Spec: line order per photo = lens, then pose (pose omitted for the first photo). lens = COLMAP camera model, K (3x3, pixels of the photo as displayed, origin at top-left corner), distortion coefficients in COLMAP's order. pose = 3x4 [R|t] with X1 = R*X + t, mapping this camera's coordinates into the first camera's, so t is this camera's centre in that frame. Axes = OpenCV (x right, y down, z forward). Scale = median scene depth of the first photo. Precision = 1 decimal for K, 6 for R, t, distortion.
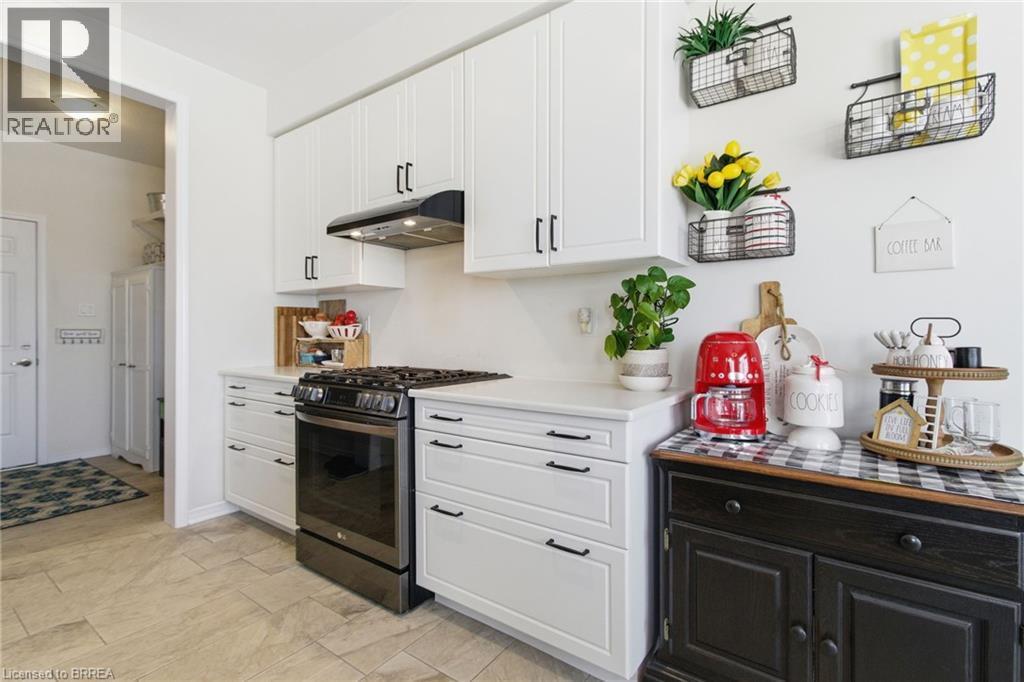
lens RADIAL K [[472.3, 0, 518.5], [0, 472.3, 336.1], [0, 0, 1]] dist [-0.001958, 0.000111]
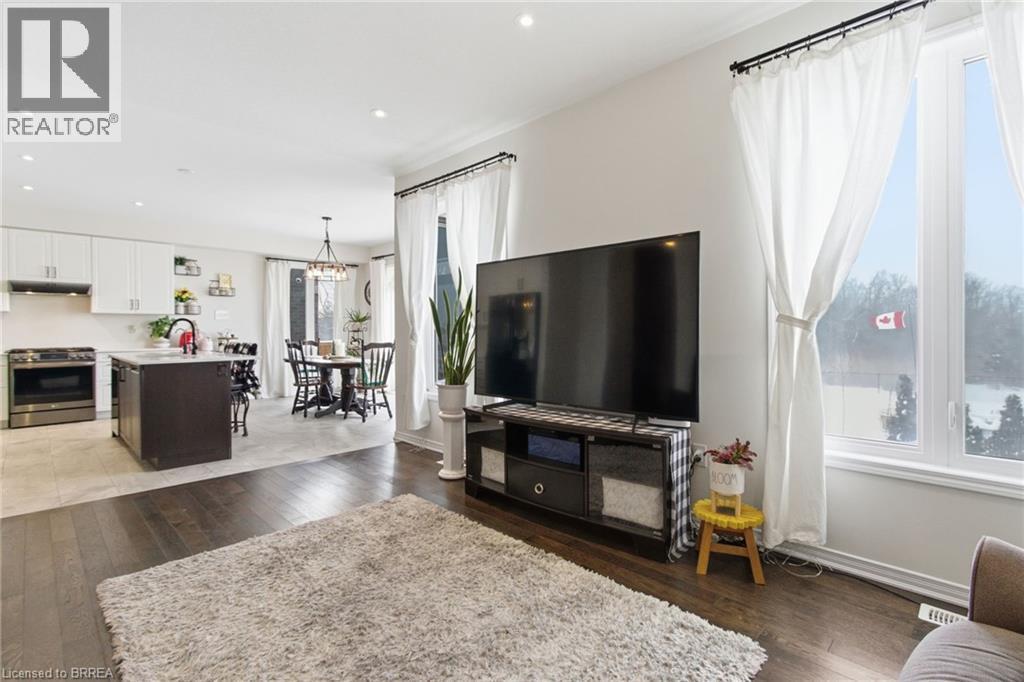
lens RADIAL K [[472.3, 0, 511.6], [0, 472.3, 332.7], [0, 0, 1]] dist [-0.001958, 0.000111]
pose [[0.159330, -0.006225, 0.987206, -2.568017], [0.013701, 0.999898, 0.004093, 0.016650], [-0.987130, 0.012874, 0.159399, -2.015099]]
